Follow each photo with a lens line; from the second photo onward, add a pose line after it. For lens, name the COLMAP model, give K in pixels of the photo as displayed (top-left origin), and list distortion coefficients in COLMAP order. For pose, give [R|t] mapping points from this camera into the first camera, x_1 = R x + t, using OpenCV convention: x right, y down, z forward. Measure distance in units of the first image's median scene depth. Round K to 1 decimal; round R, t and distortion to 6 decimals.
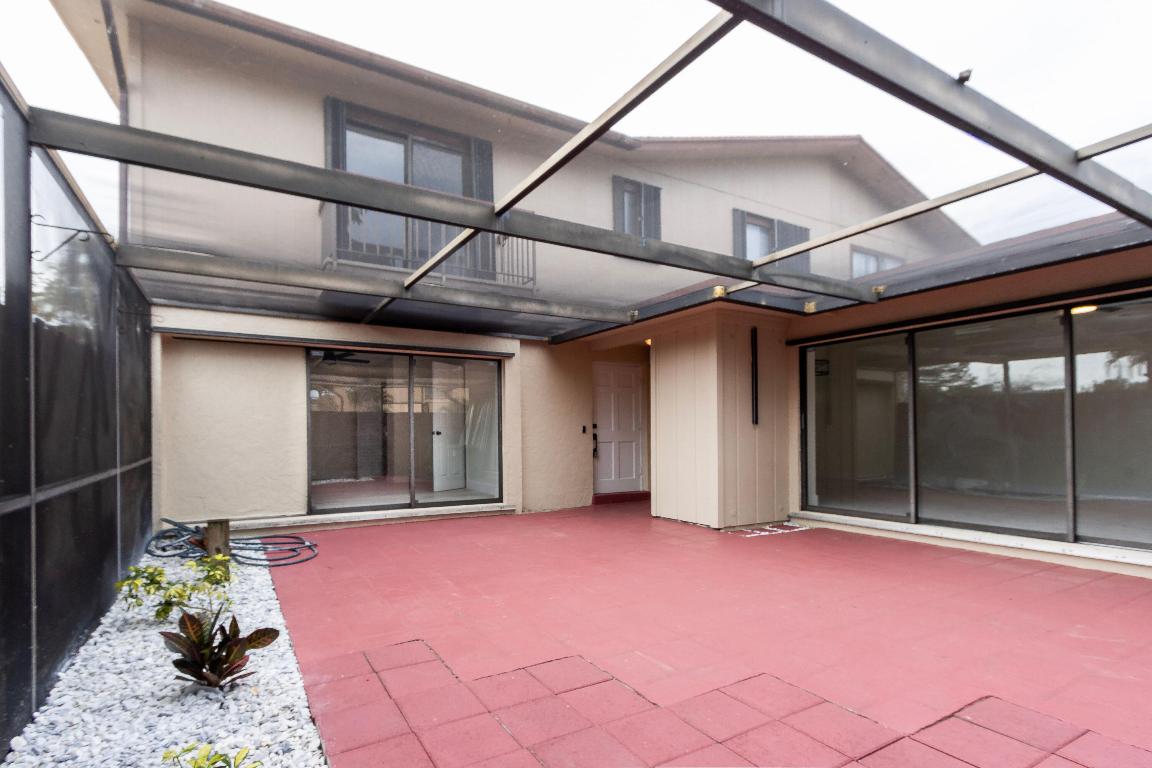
lens RADIAL K [[539.7, 0, 539.0], [0, 539.7, 430.3], [0, 0, 1]] dist [-0.001672, -0.000793]
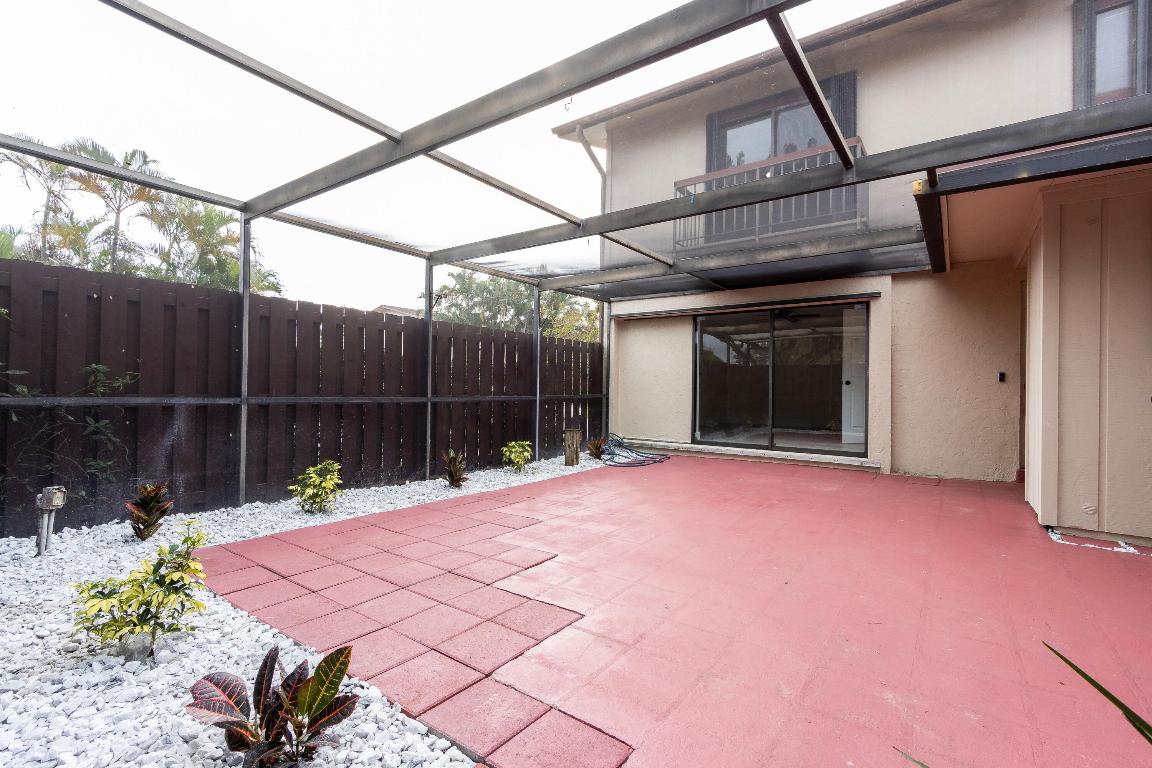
lens RADIAL K [[539.7, 0, 574.1], [0, 539.7, 382.7], [0, 0, 1]] dist [-0.001672, -0.000793]
pose [[0.419451, -0.000946, -0.907777, 0.553318], [-0.008687, 0.999949, -0.005056, 0.016057], [0.907736, 0.010006, 0.419422, 0.169412]]
